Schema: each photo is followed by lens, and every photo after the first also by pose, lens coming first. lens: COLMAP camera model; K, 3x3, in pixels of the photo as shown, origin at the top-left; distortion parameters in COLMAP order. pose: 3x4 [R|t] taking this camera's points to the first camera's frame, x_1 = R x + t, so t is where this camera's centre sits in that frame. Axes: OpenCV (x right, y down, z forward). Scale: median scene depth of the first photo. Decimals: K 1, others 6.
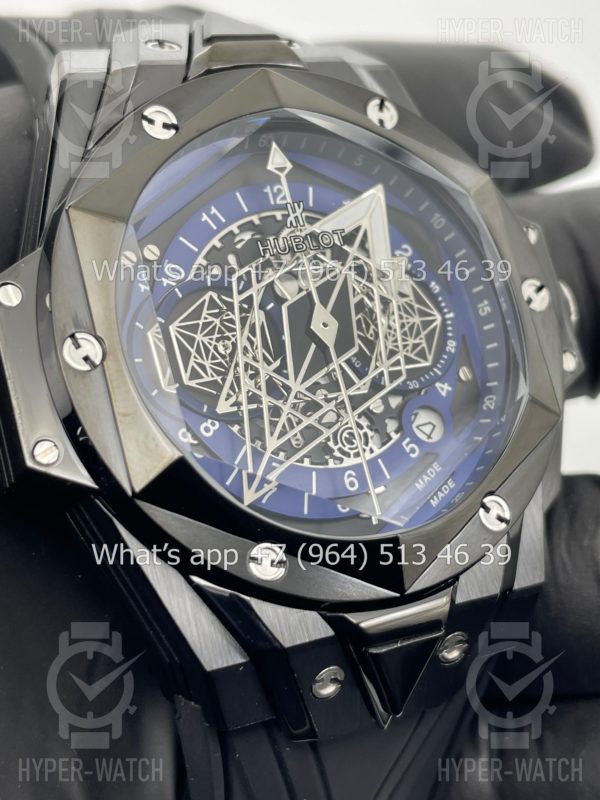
lens RADIAL K [[1271.5, 0, 303.0], [0, 1271.5, 401.4], [0, 0, 1]] dist [0.046128, 0.000000]
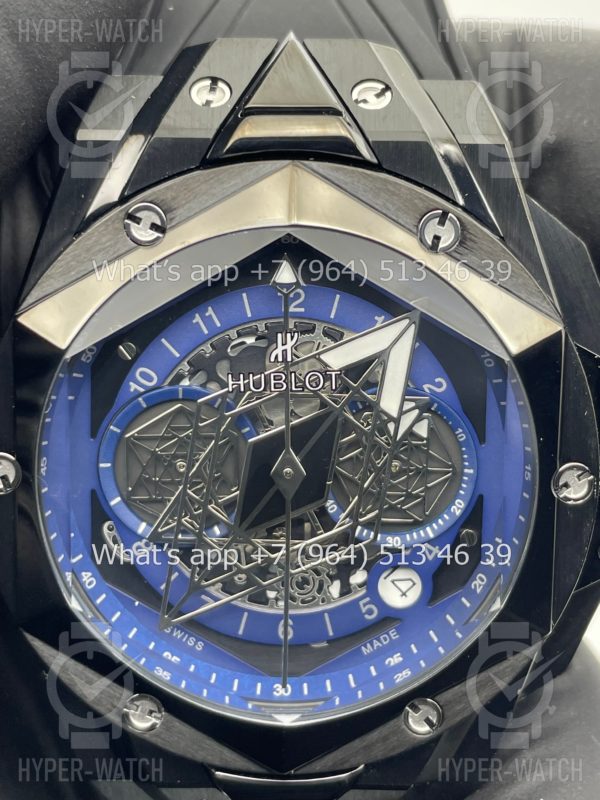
lens RADIAL K [[1271.5, 0, 303.0], [0, 1271.5, 393.7], [0, 0, 1]] dist [0.046128, 0.000000]
pose [[0.880605, 0.316669, -0.352498, 0.325720], [-0.157974, 0.897540, 0.411664, -0.483934], [0.446742, -0.306828, 0.840404, 0.265460]]
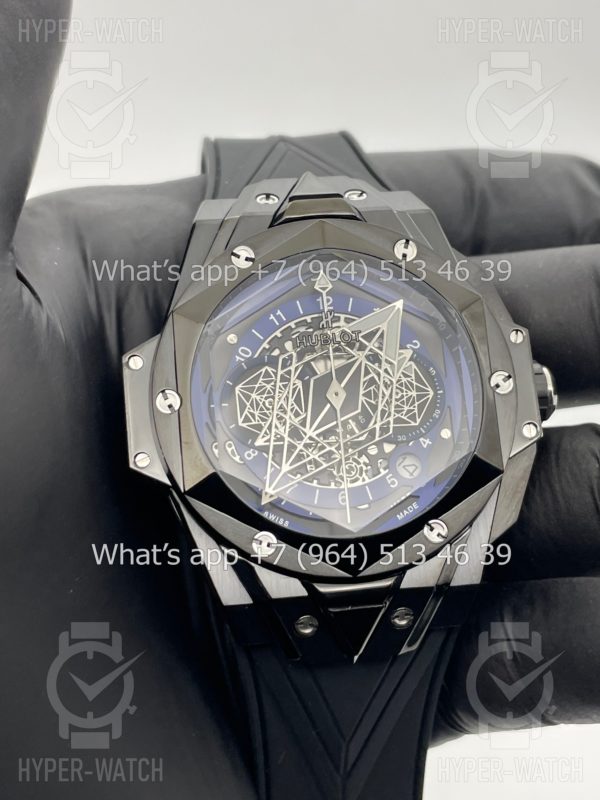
lens RADIAL K [[1271.5, 0, 296.3], [0, 1271.5, 403.1], [0, 0, 1]] dist [0.046128, 0.000000]
pose [[0.936805, 0.094445, -0.336864, 0.484255], [-0.086176, 0.995499, 0.039451, -0.105193], [0.339073, -0.007928, 0.940727, -0.443532]]
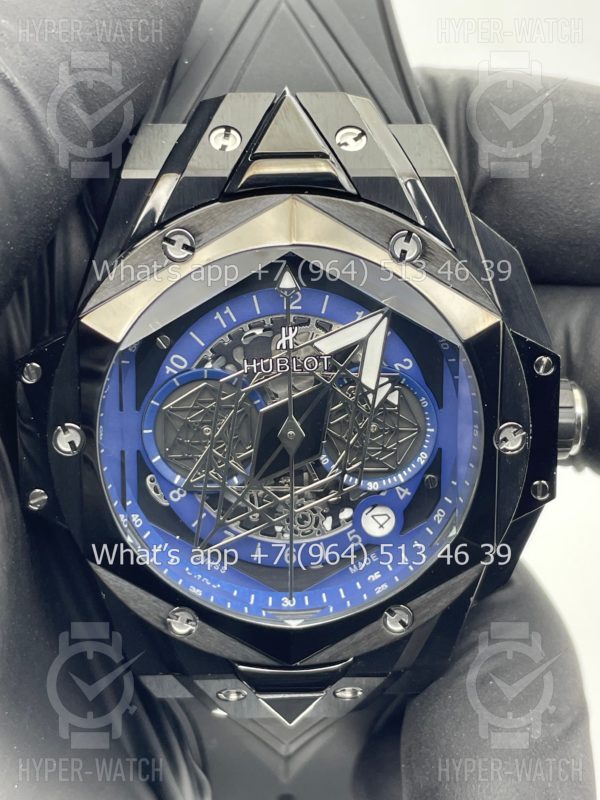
lens RADIAL K [[1271.5, 0, 300.7], [0, 1271.5, 398.9], [0, 0, 1]] dist [0.046128, 0.000000]
pose [[0.897197, 0.315010, -0.309525, 0.374264], [-0.154867, 0.880780, 0.447486, -0.611797], [0.413586, -0.353548, 0.839018, 0.039472]]
